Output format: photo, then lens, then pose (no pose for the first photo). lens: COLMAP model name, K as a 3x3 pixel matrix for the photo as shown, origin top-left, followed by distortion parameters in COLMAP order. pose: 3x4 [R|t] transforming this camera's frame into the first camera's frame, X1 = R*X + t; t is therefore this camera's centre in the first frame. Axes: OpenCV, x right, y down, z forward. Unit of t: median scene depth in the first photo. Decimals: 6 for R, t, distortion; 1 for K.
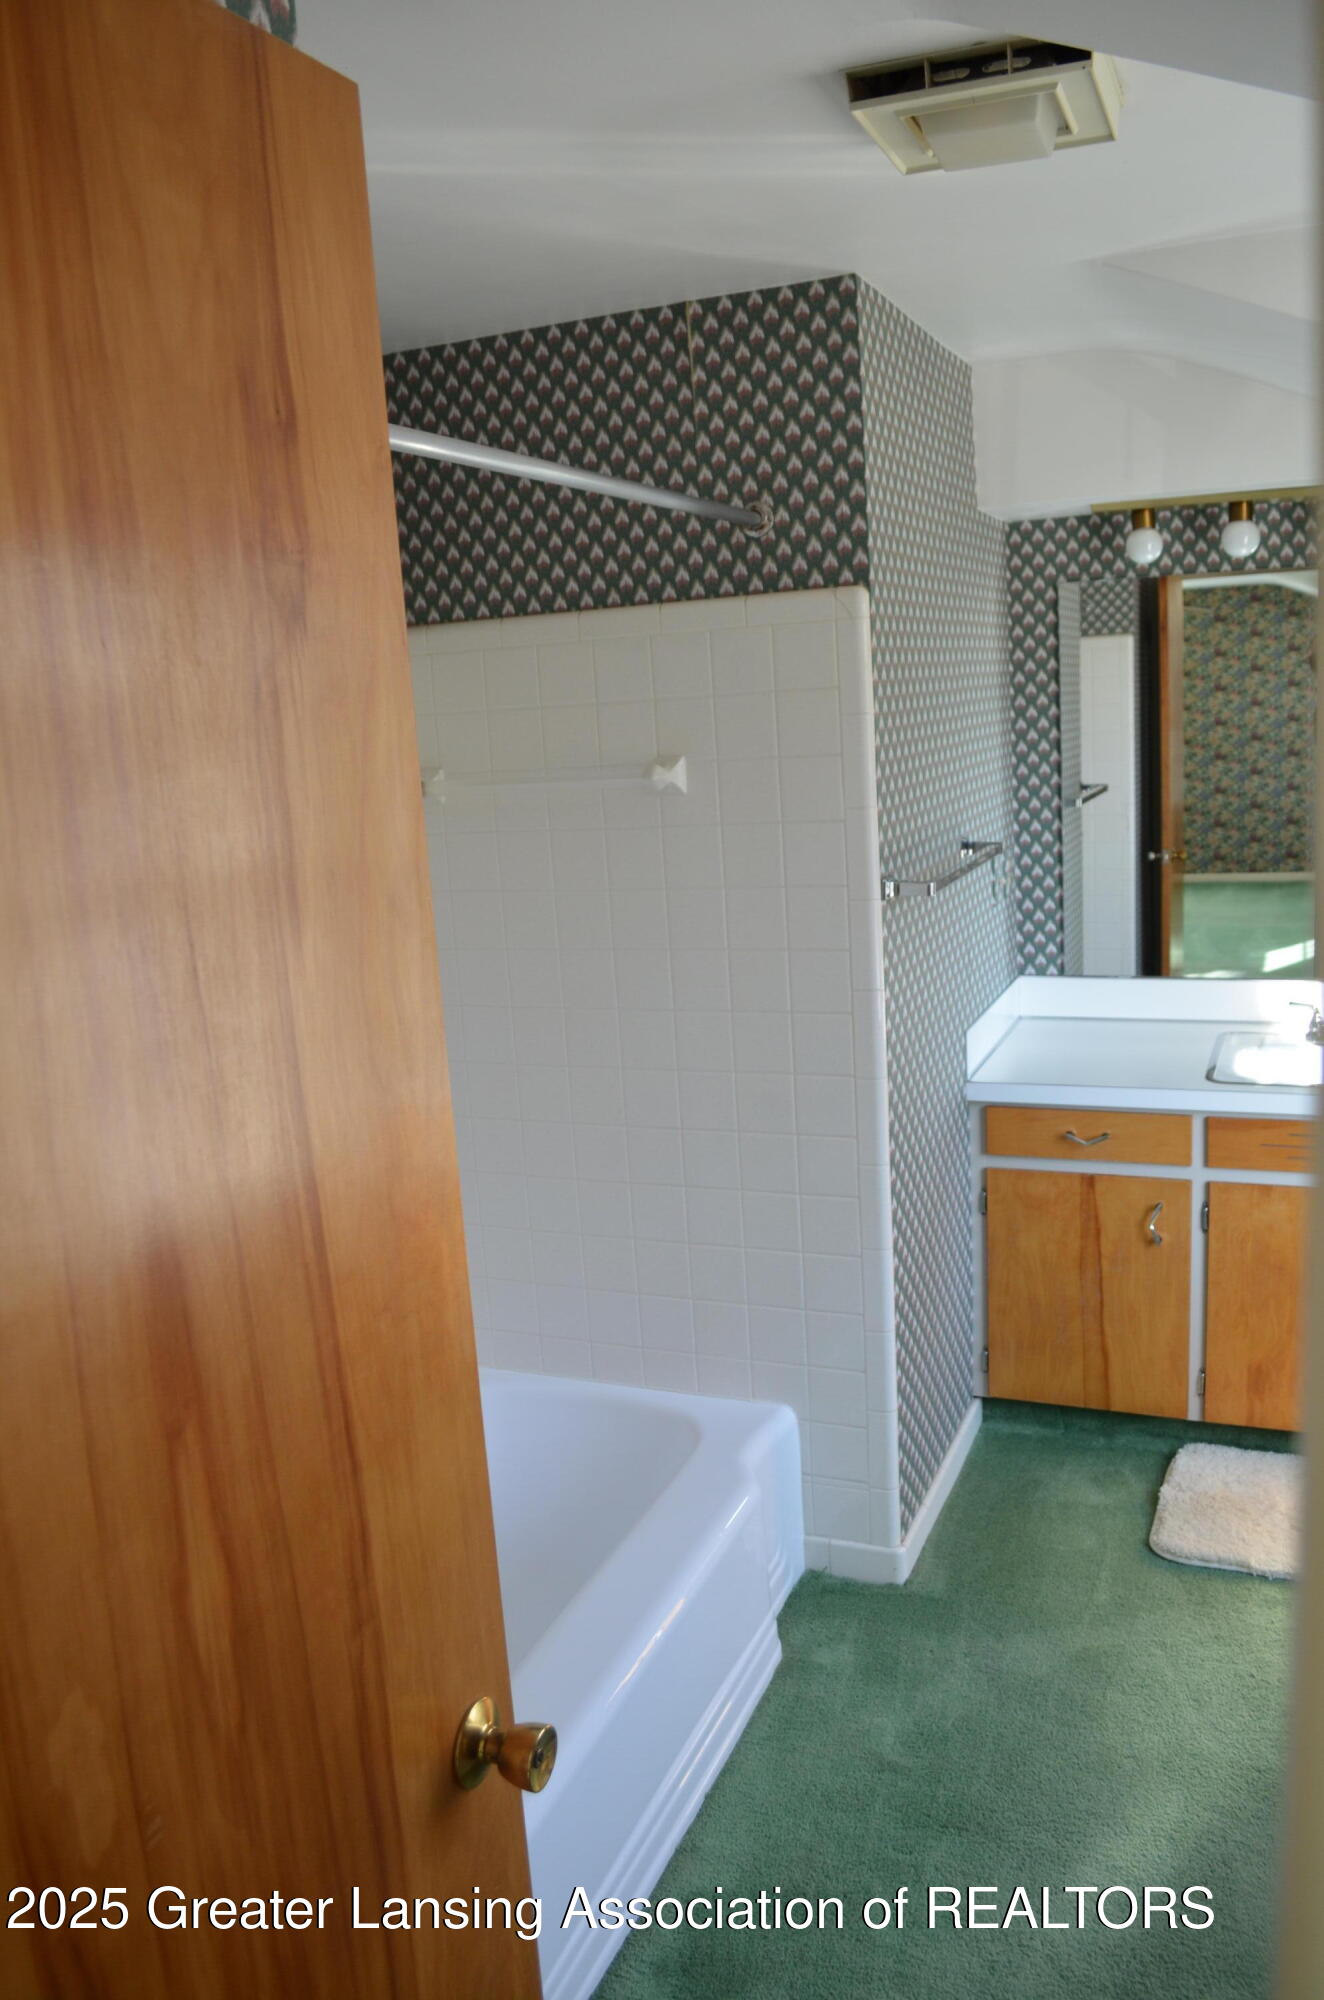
lens RADIAL K [[1585.7, 0, 664.3], [0, 1585.7, 1006.7], [0, 0, 1]] dist [-0.045574, -0.002948]
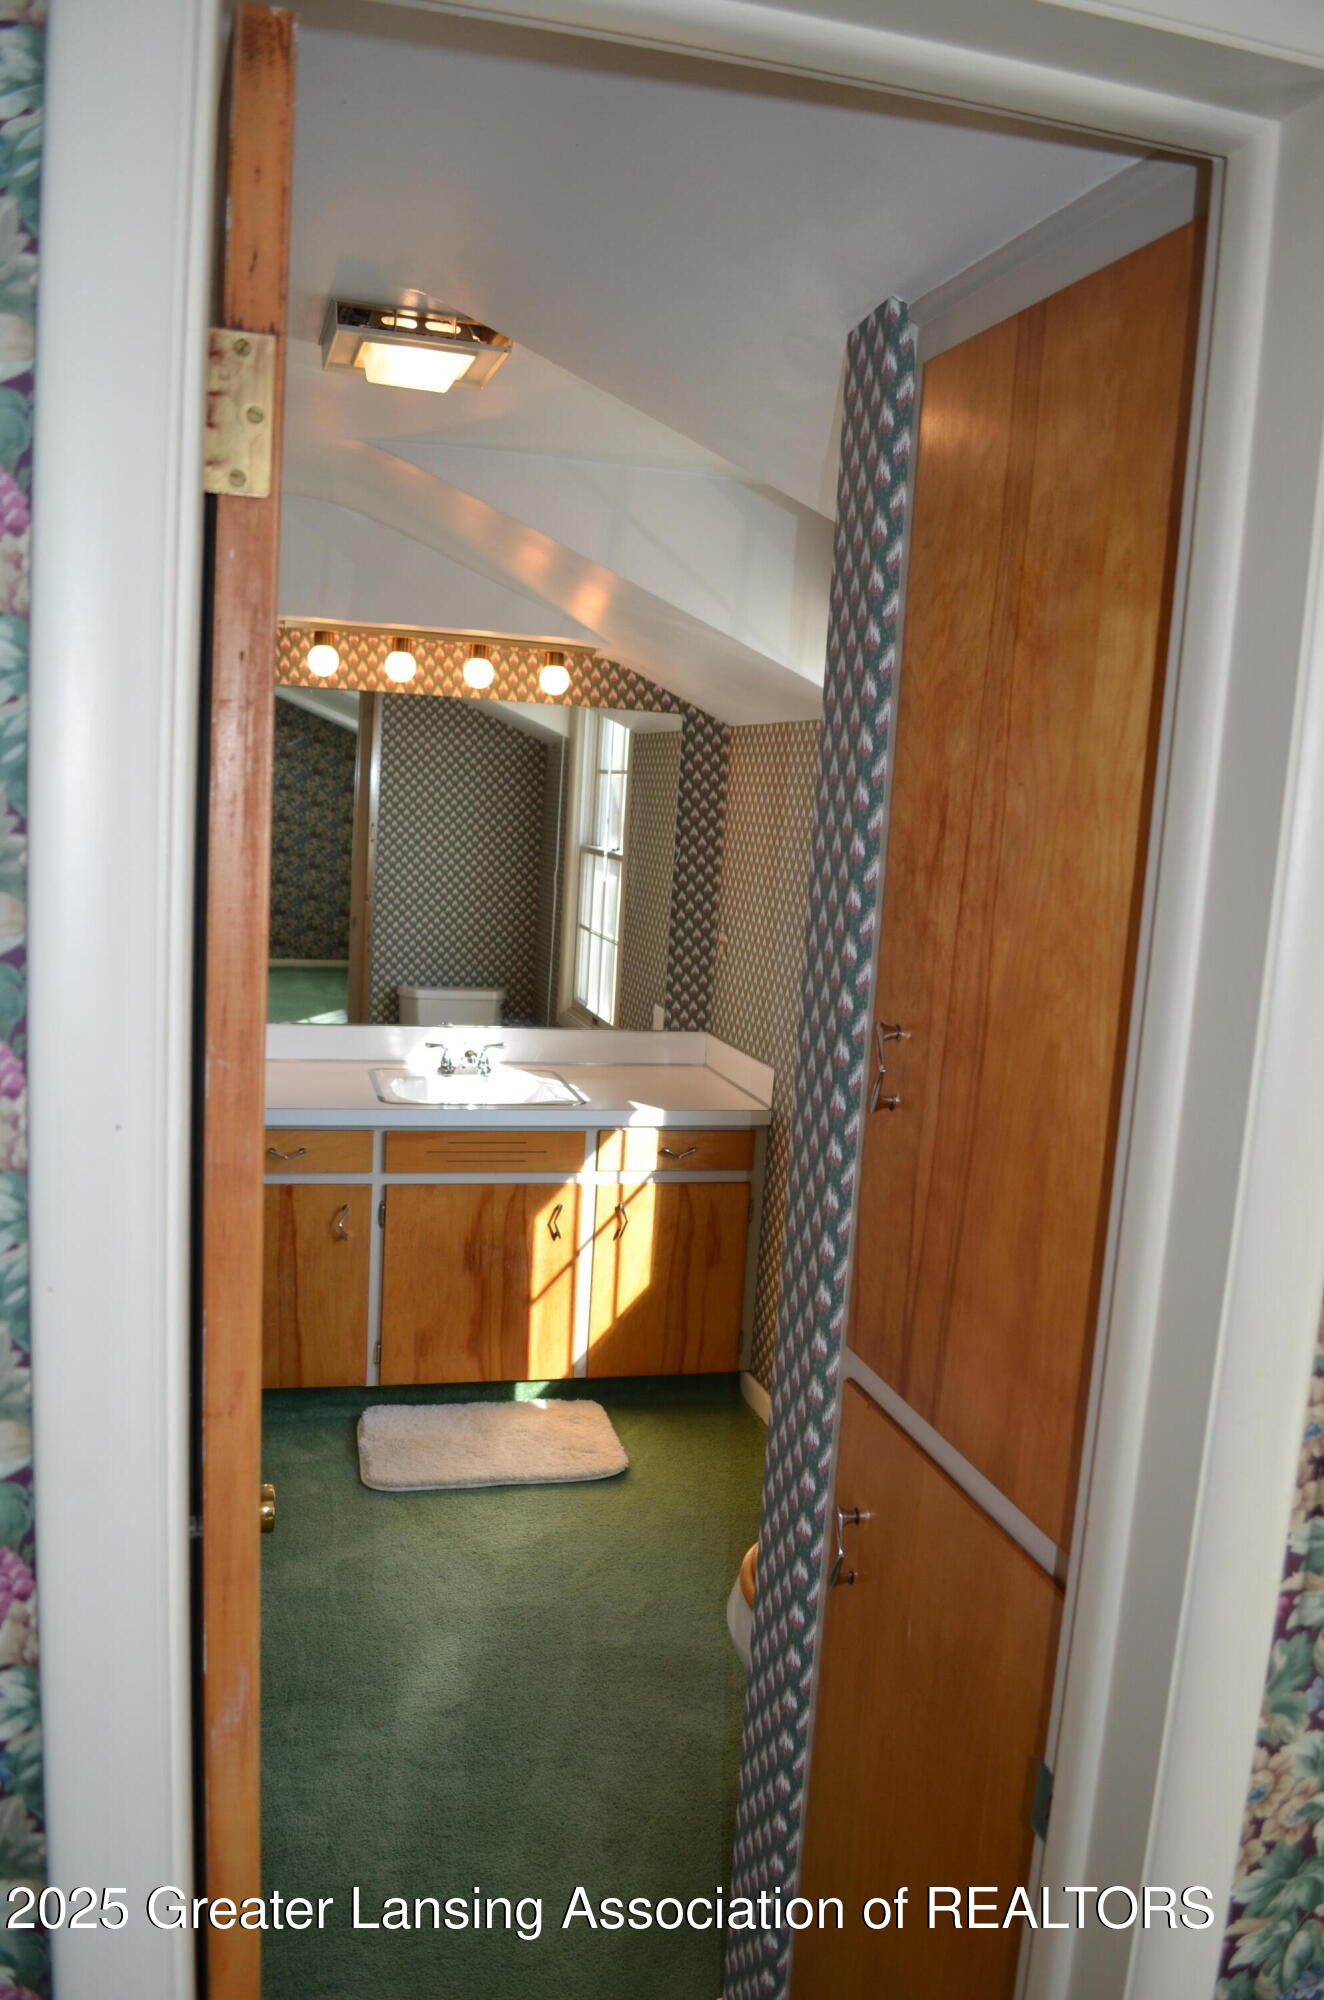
lens RADIAL K [[1585.7, 0, 663.3], [0, 1585.7, 1000.2], [0, 0, 1]] dist [-0.045574, -0.002948]
pose [[0.790596, 0.026964, 0.611744, -0.235157], [0.011484, 0.998201, -0.058839, 0.042423], [-0.612231, 0.053544, 0.788864, -0.105576]]
